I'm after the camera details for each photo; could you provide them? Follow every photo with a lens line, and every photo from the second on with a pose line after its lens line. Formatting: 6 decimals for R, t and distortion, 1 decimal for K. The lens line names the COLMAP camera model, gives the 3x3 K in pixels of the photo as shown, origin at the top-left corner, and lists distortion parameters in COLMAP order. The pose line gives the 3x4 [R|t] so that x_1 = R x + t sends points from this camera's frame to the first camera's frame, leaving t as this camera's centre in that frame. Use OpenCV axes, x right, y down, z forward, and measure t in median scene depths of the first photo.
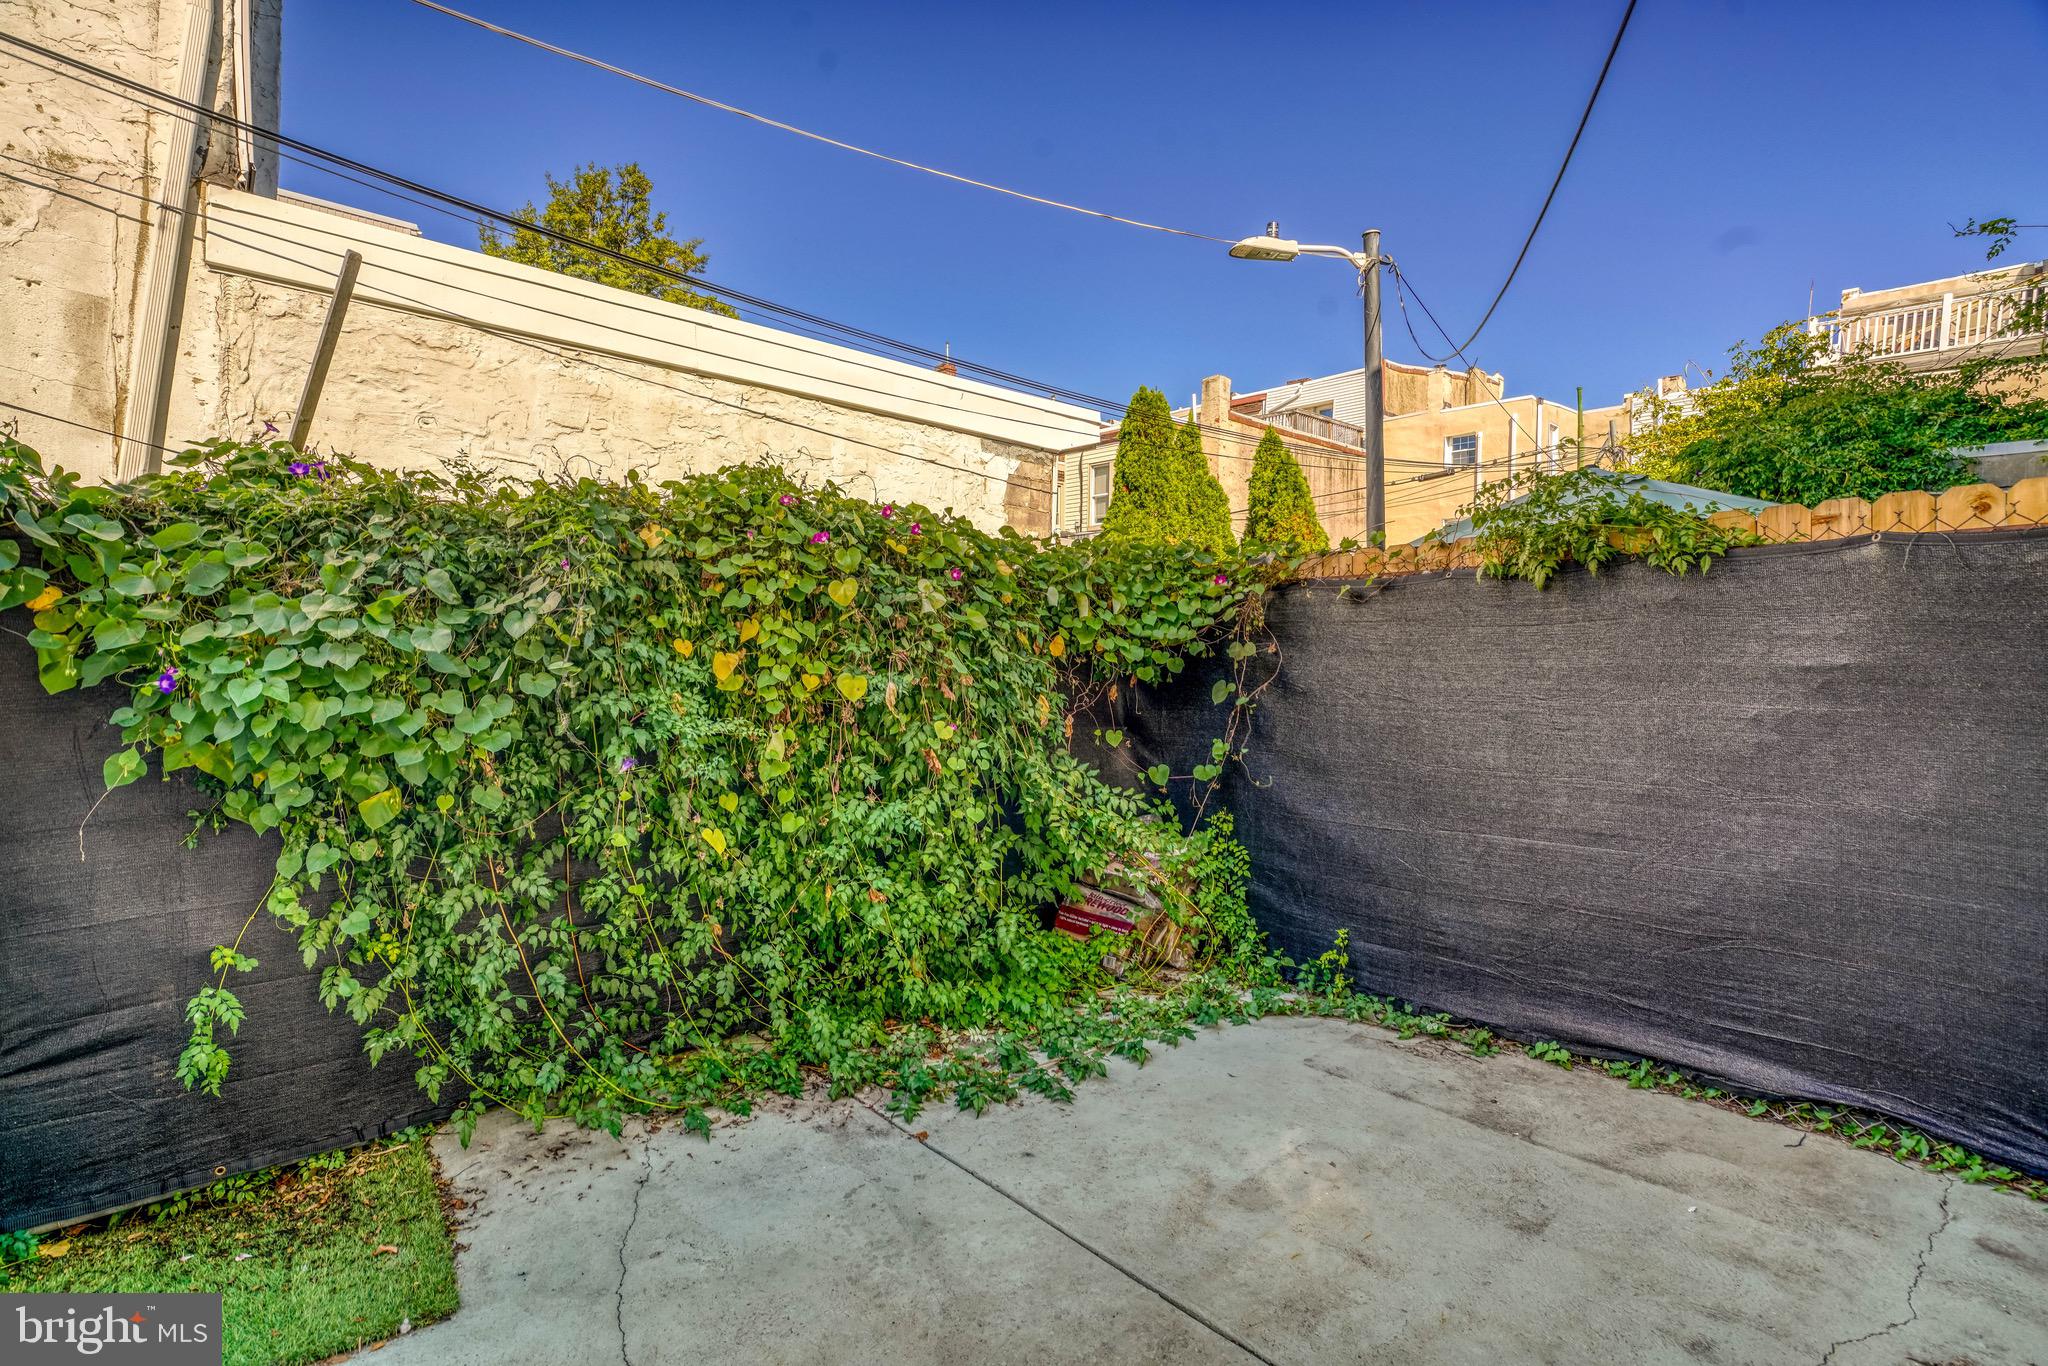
lens RADIAL K [[1007.6, 0, 1013.0], [0, 1007.6, 676.6], [0, 0, 1]] dist [-0.050181, 0.028734]
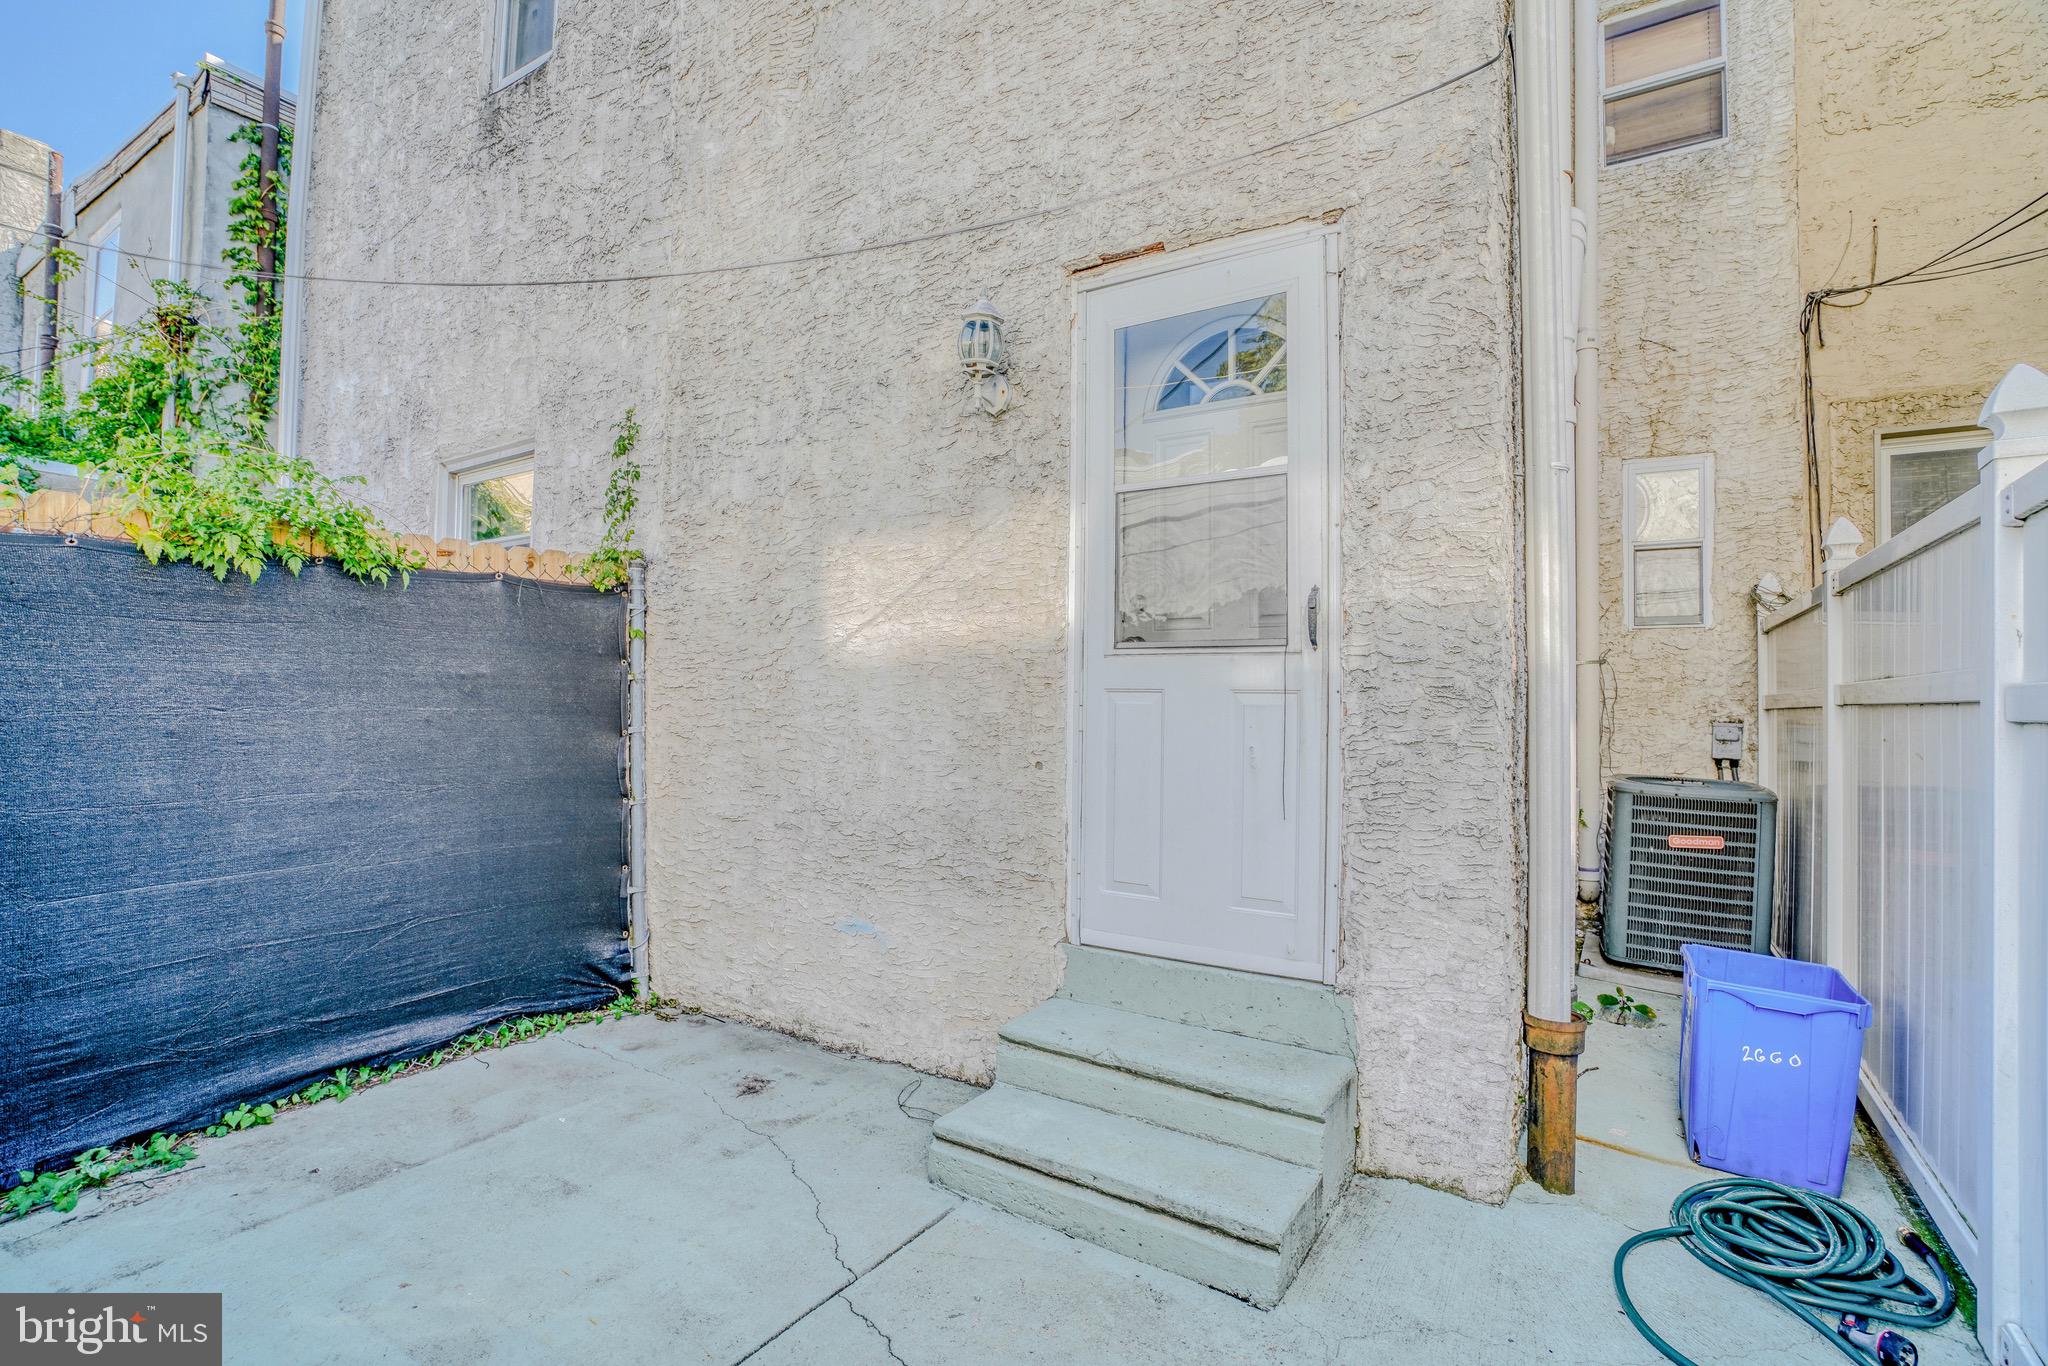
lens RADIAL K [[1007.6, 0, 1013.0], [0, 1007.6, 676.6], [0, 0, 1]] dist [-0.050181, 0.028734]
pose [[-0.295671, 0.004186, 0.955281, -0.554258], [-0.002990, 0.999981, -0.005307, -0.003546], [-0.955285, -0.004425, -0.295653, 0.708428]]
